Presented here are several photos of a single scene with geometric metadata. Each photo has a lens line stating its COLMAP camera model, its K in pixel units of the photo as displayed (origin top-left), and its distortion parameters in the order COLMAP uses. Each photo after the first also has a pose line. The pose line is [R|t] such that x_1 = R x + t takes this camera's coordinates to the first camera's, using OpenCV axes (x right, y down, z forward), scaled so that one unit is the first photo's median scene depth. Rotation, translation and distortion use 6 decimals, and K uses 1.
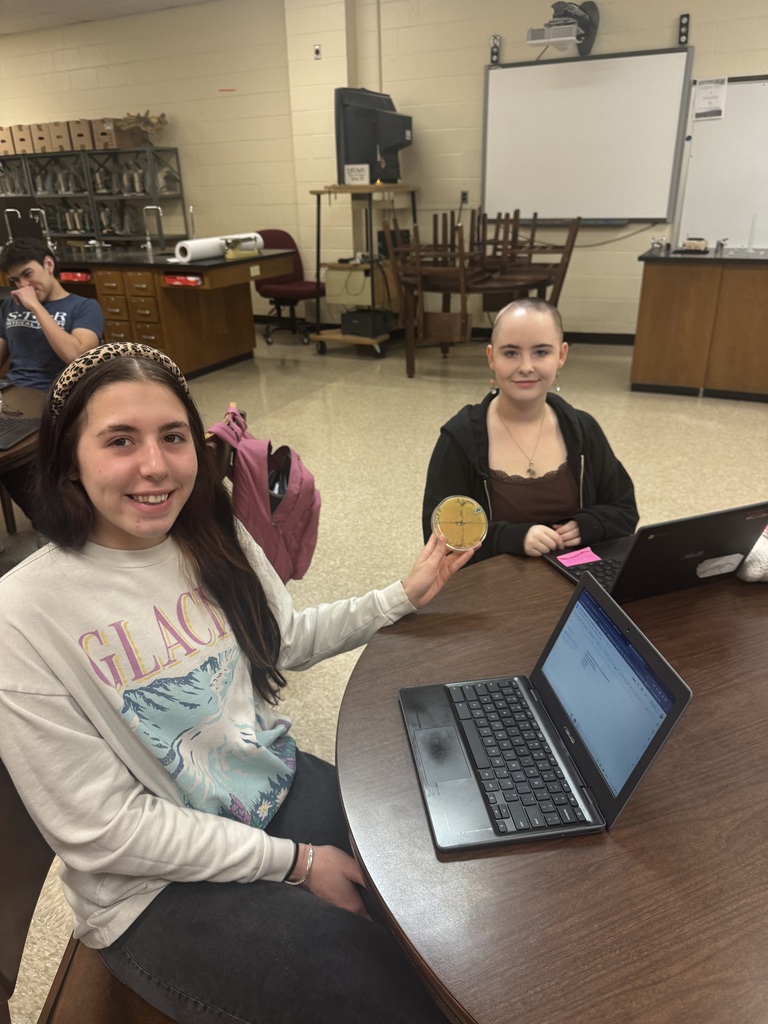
lens RADIAL K [[706.8, 0, 384.0], [0, 706.8, 512.0], [0, 0, 1]] dist [-0.065130, 0.042050]
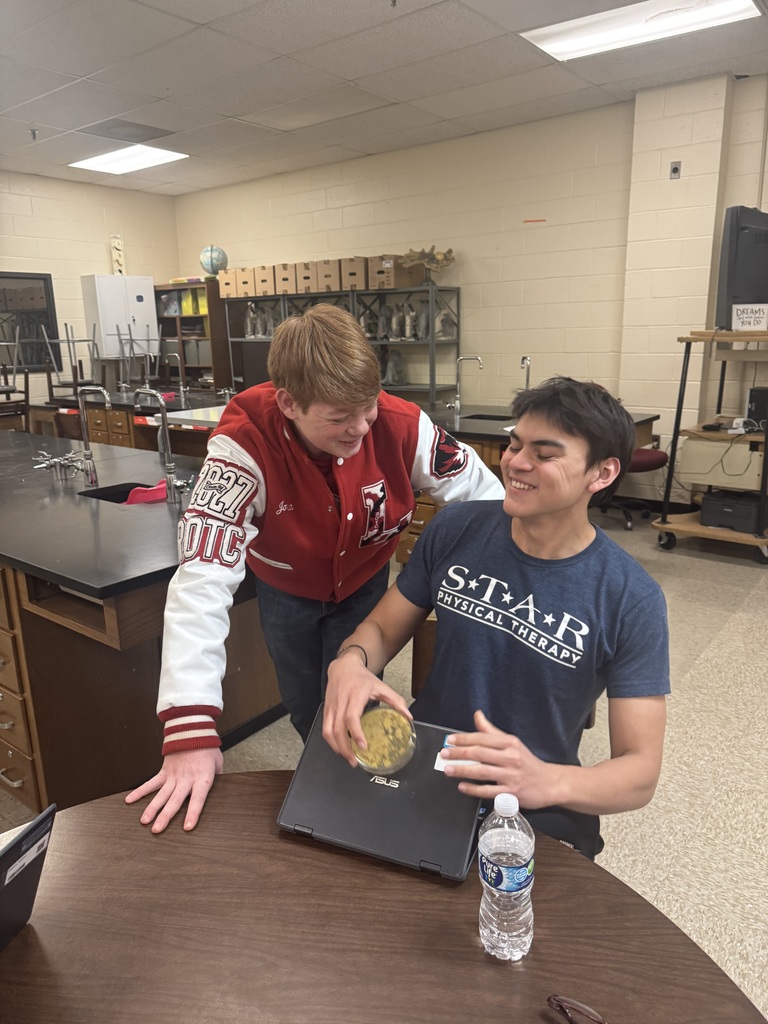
lens RADIAL K [[721.0, 0, 384.0], [0, 721.0, 512.0], [0, 0, 1]] dist [0.090305, -0.159433]
pose [[0.977784, 0.049981, -0.203571, -0.193620], [-0.087456, 0.979865, -0.179488, -0.085572], [0.190501, 0.193304, 0.962467, 0.175266]]
